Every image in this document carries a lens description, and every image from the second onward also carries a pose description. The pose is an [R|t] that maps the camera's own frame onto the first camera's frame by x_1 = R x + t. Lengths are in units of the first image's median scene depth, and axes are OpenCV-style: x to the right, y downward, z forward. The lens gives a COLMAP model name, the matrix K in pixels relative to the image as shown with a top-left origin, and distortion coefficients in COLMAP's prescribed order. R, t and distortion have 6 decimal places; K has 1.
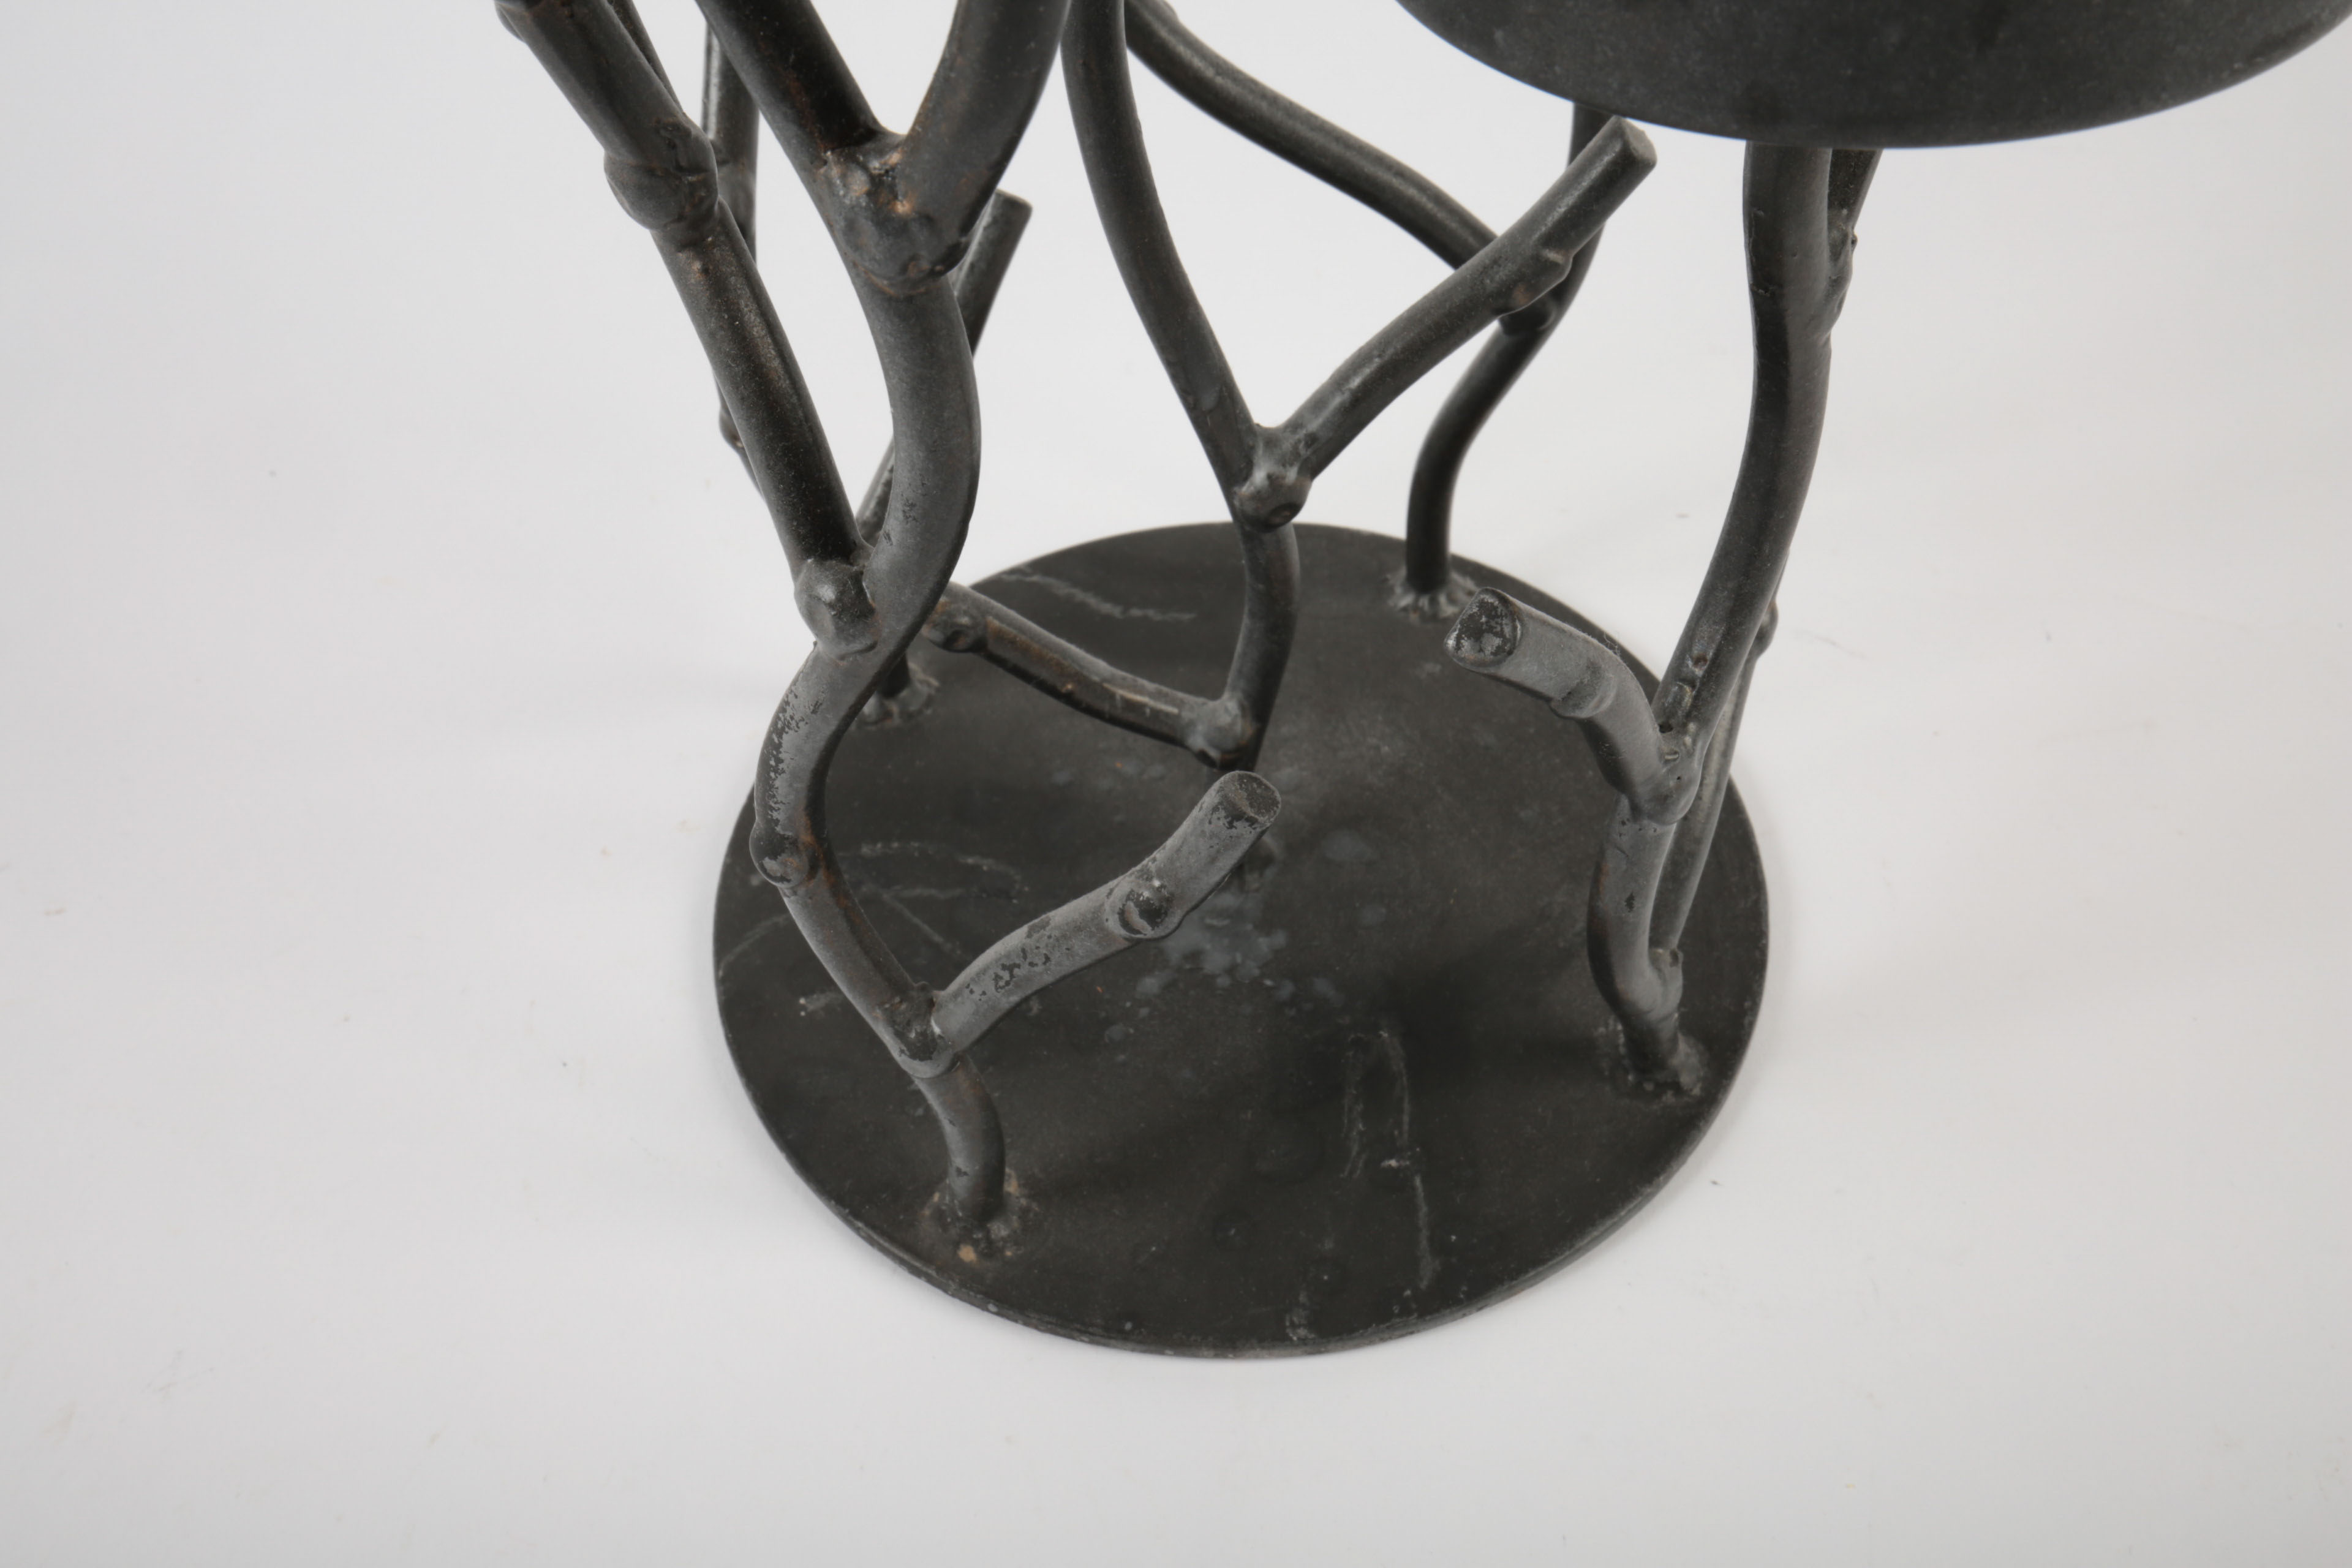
lens RADIAL K [[2173.4, 0, 1176.1], [0, 2173.4, 794.6], [0, 0, 1]] dist [0.029384, 0.000000]
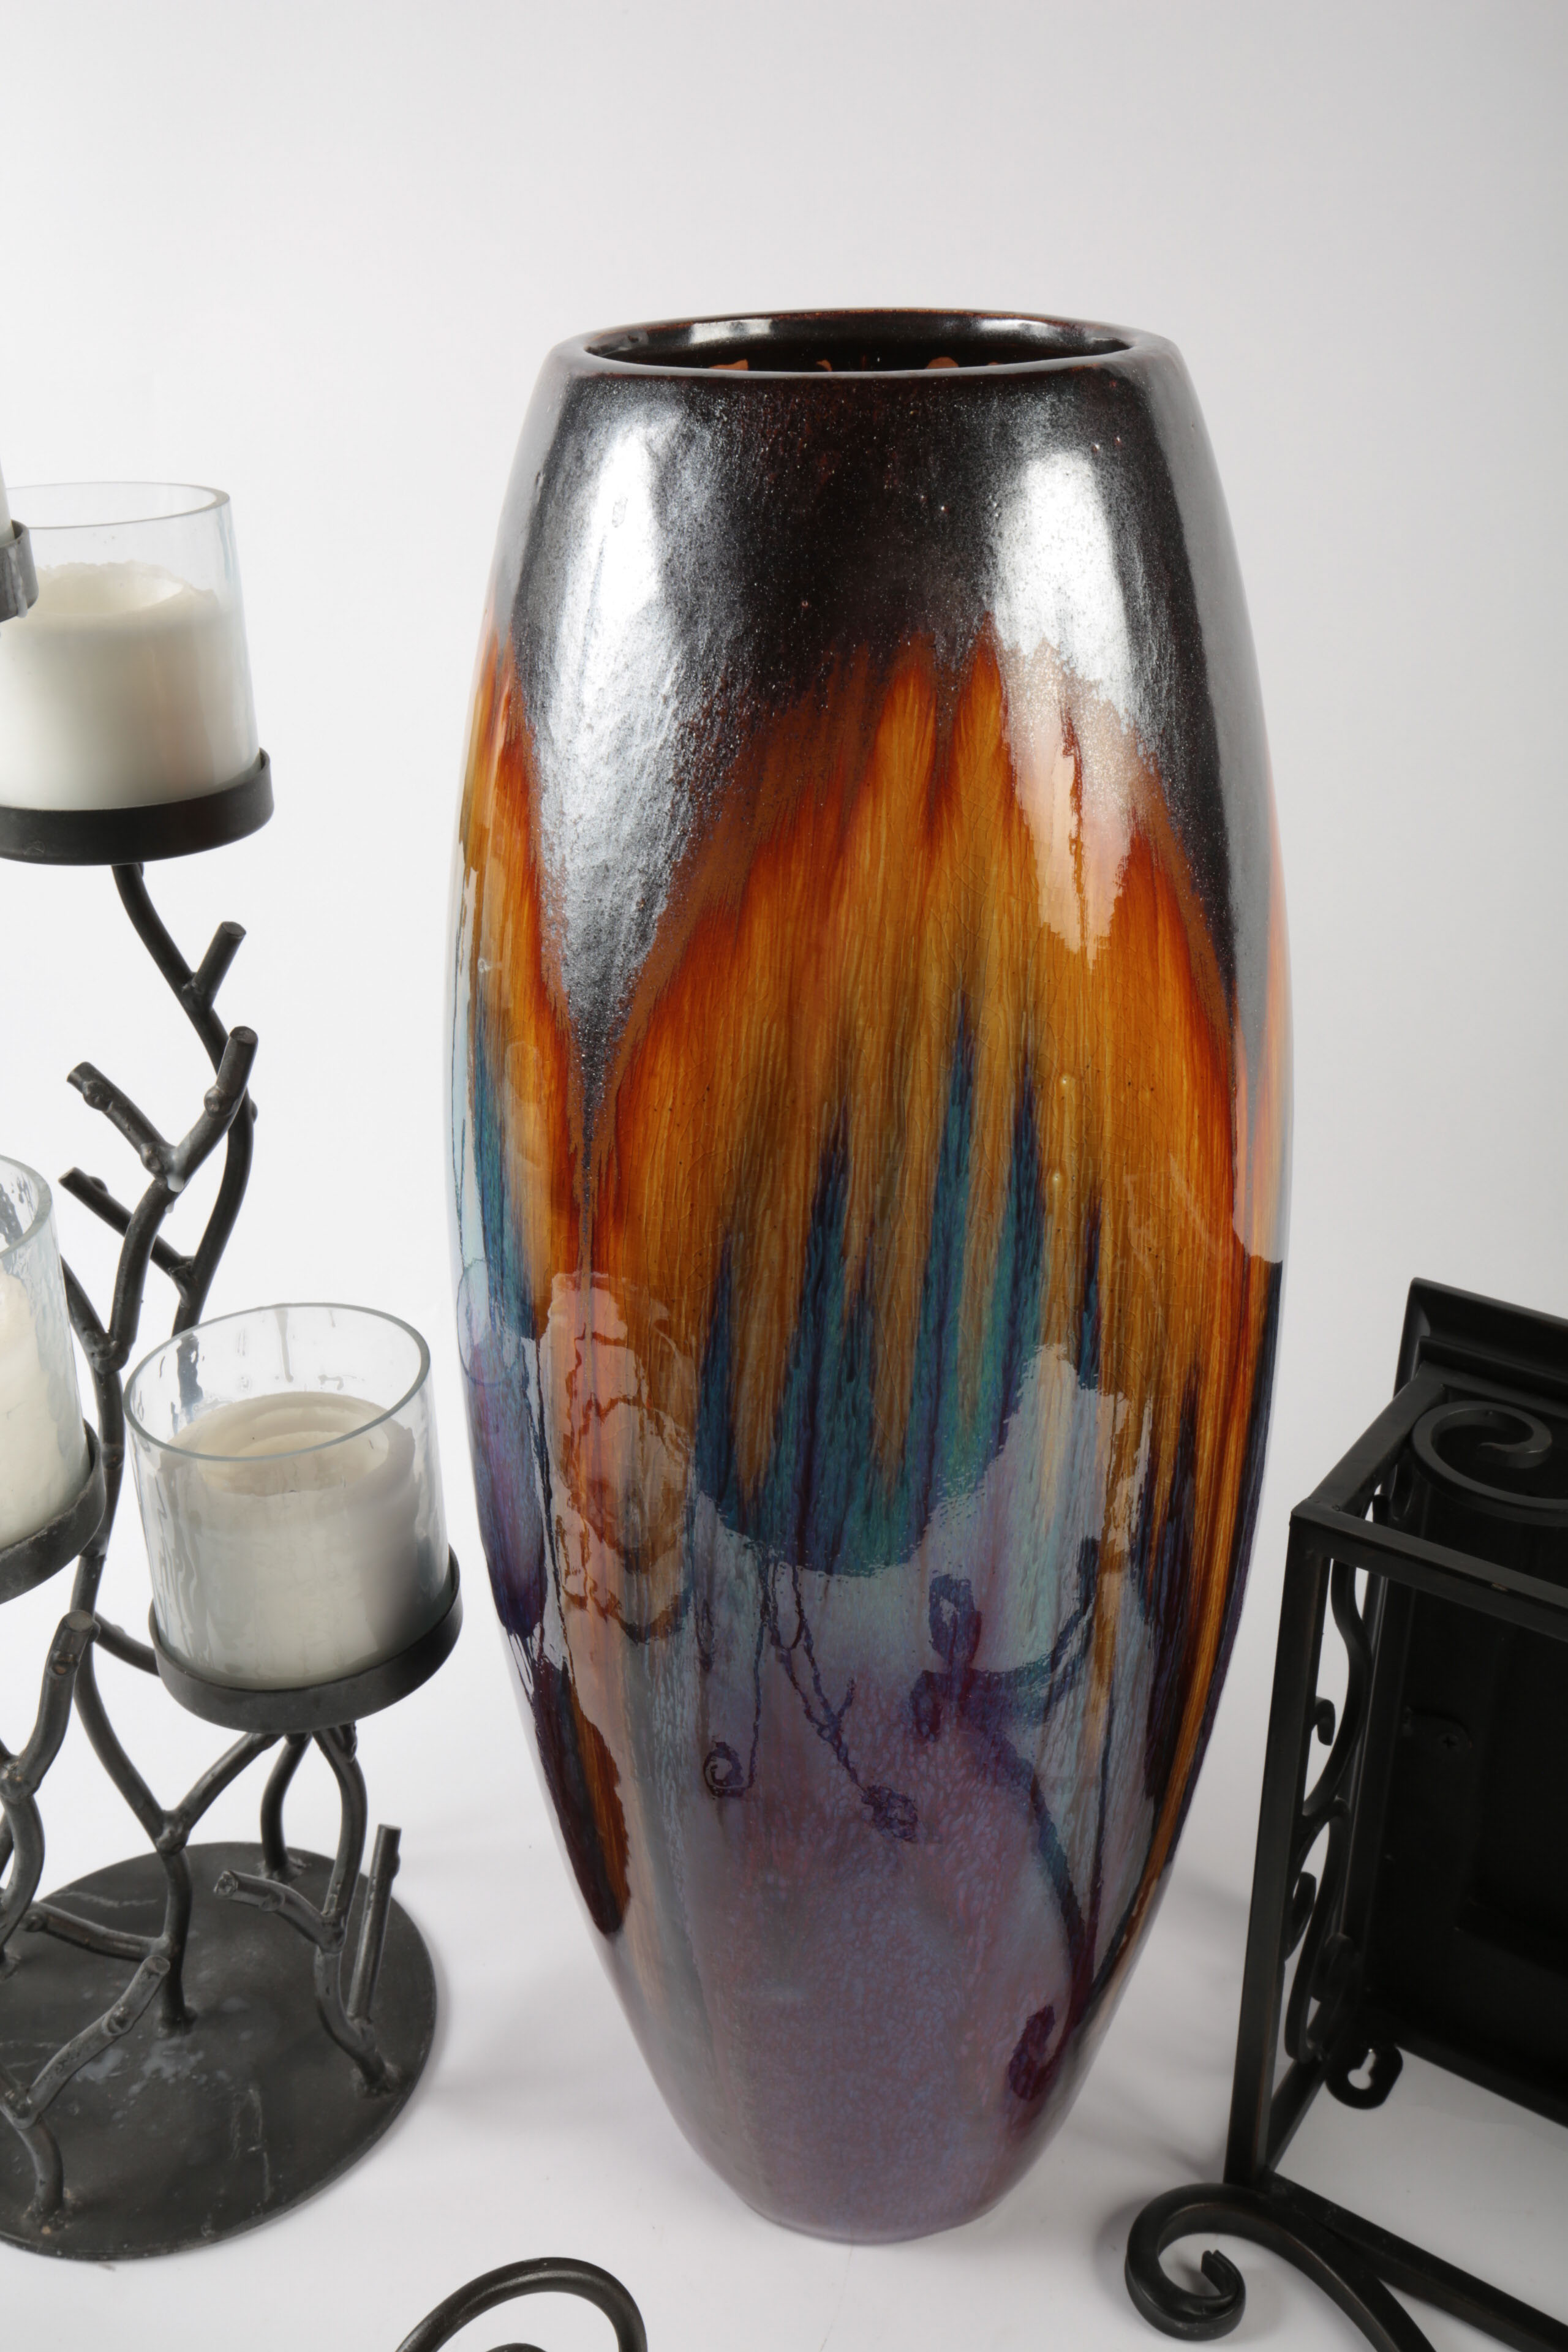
lens RADIAL K [[2173.4, 0, 788.7], [0, 2173.4, 1175.1], [0, 0, 1]] dist [0.029384, 0.000000]
pose [[0.963040, -0.067005, 0.260890, 0.110843], [0.161950, 0.917982, -0.362051, 0.158056], [-0.215233, 0.390921, 0.894905, -1.461926]]
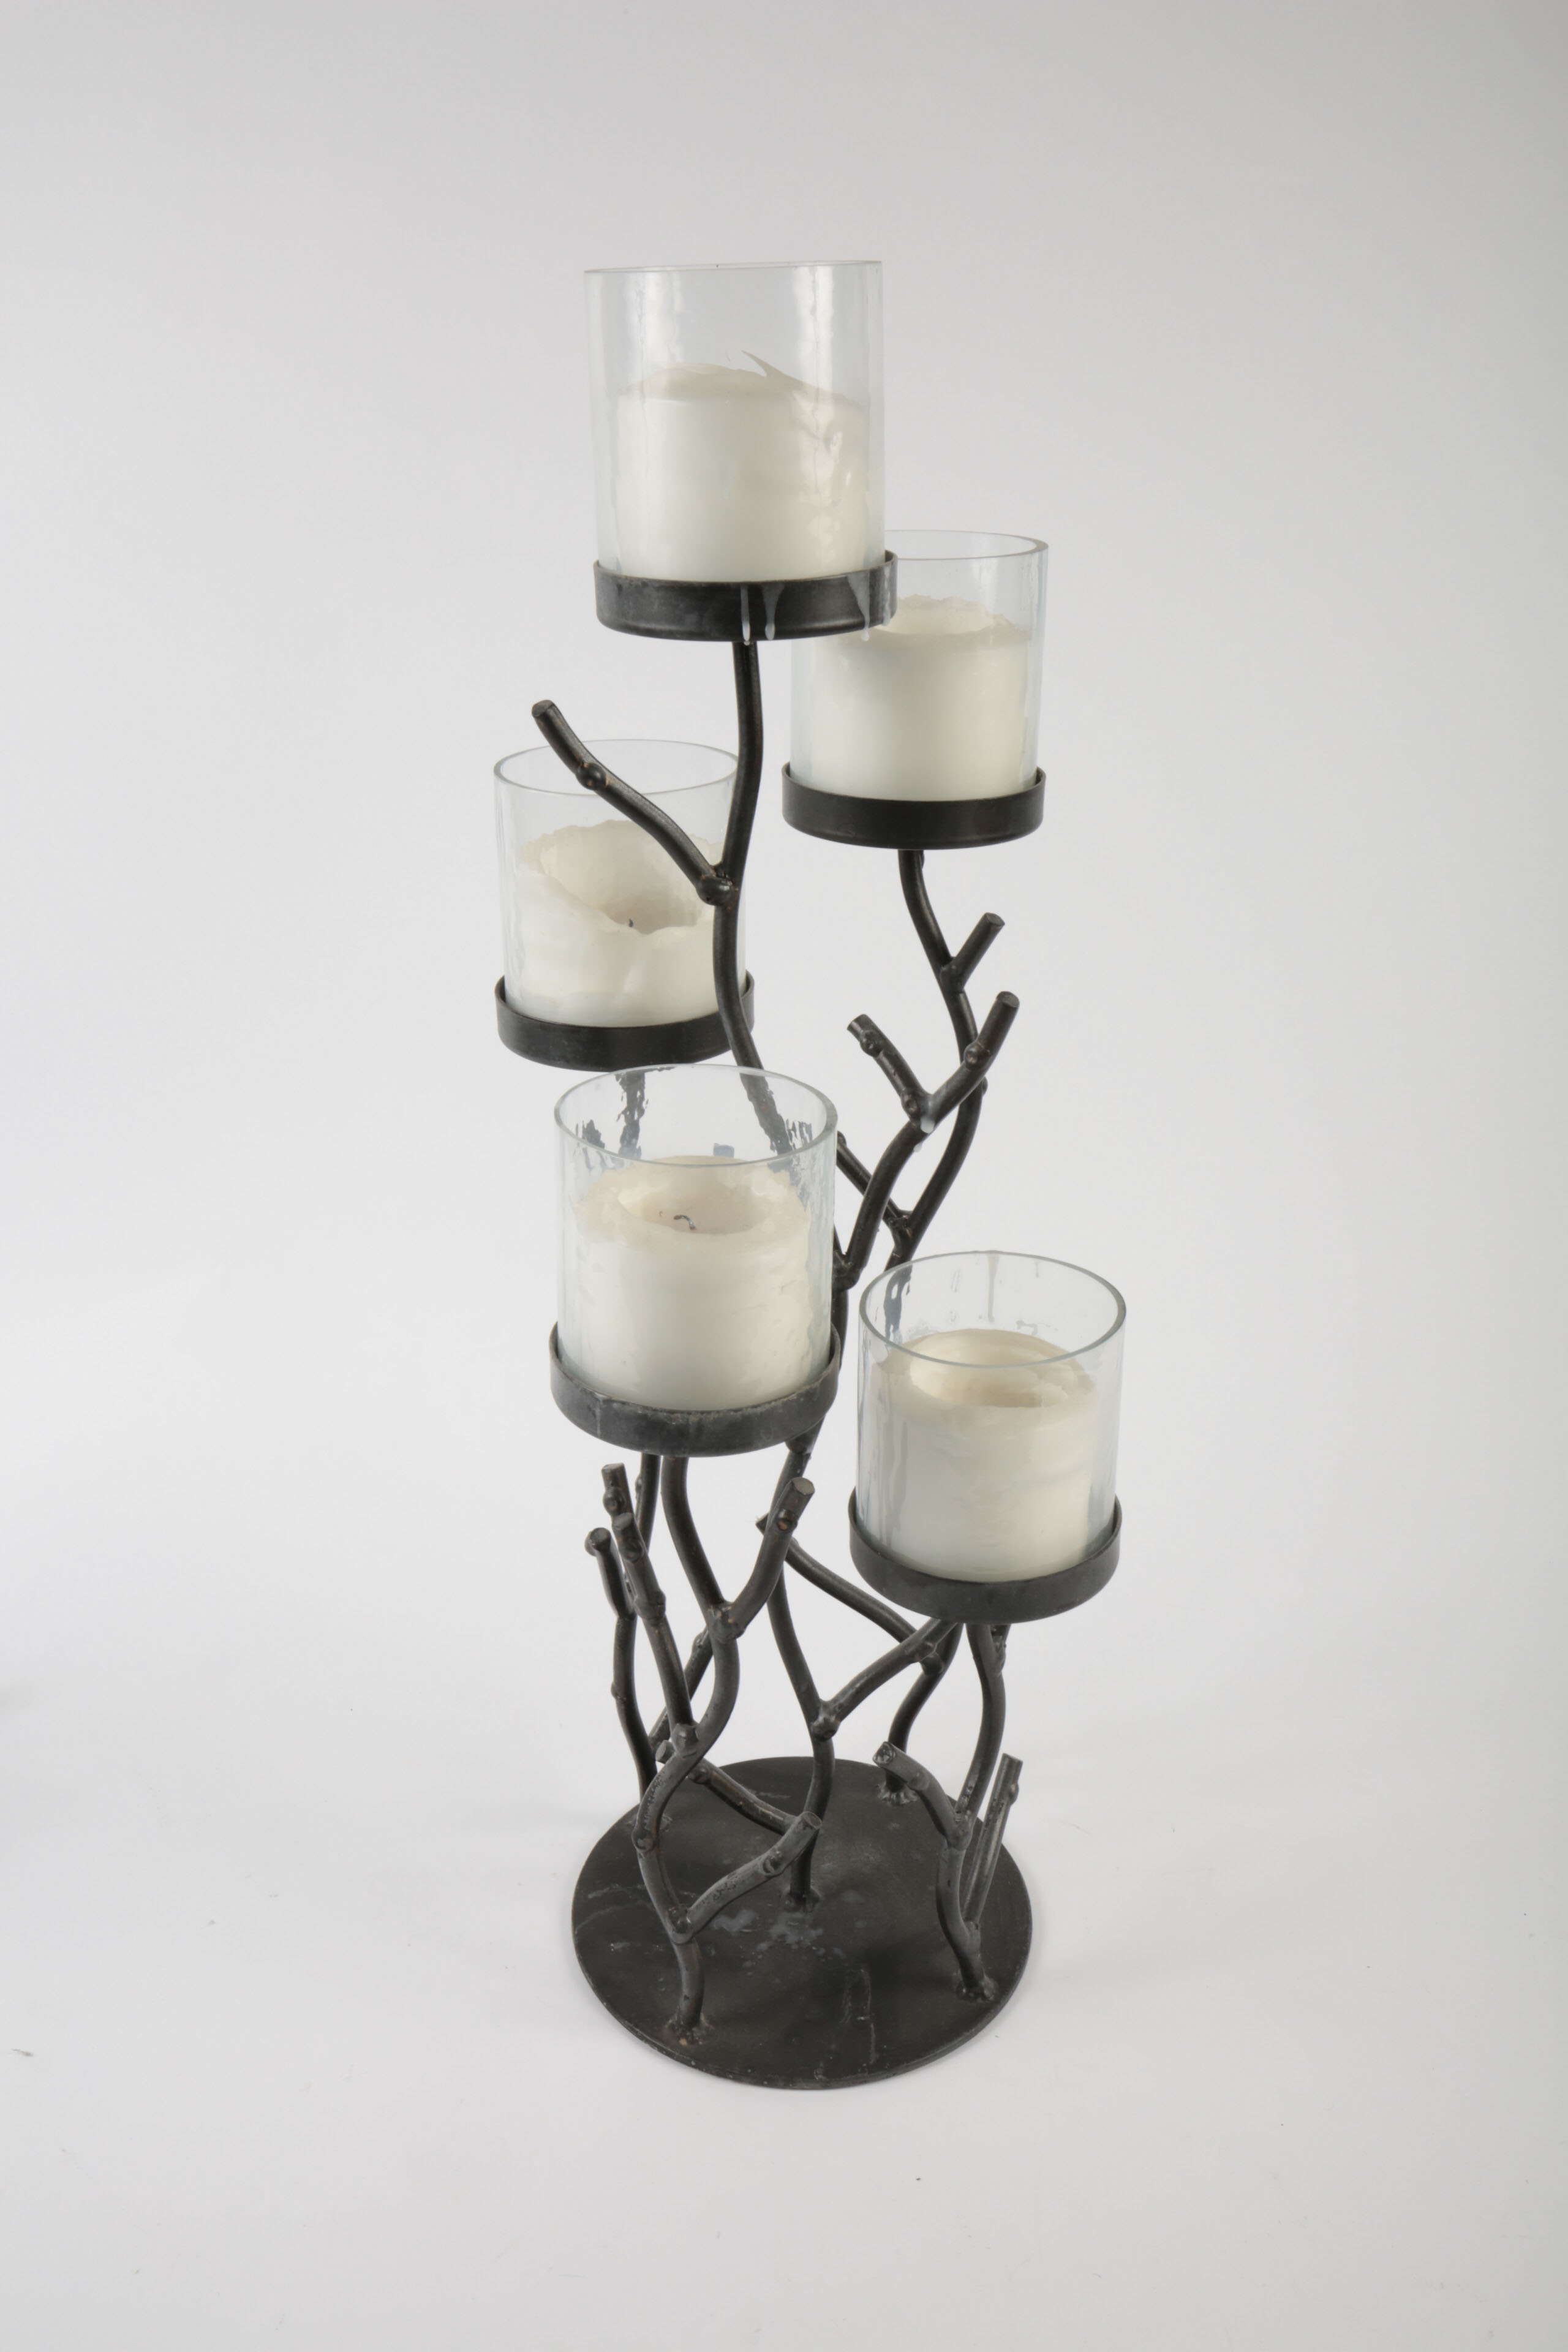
lens RADIAL K [[2173.4, 0, 790.3], [0, 2173.4, 1173.8], [0, 0, 1]] dist [0.029384, 0.000000]
pose [[0.997924, 0.064386, 0.001464, -0.043045], [-0.057553, 0.901750, -0.428408, 0.371252], [-0.028904, 0.427435, 0.903584, -1.586578]]
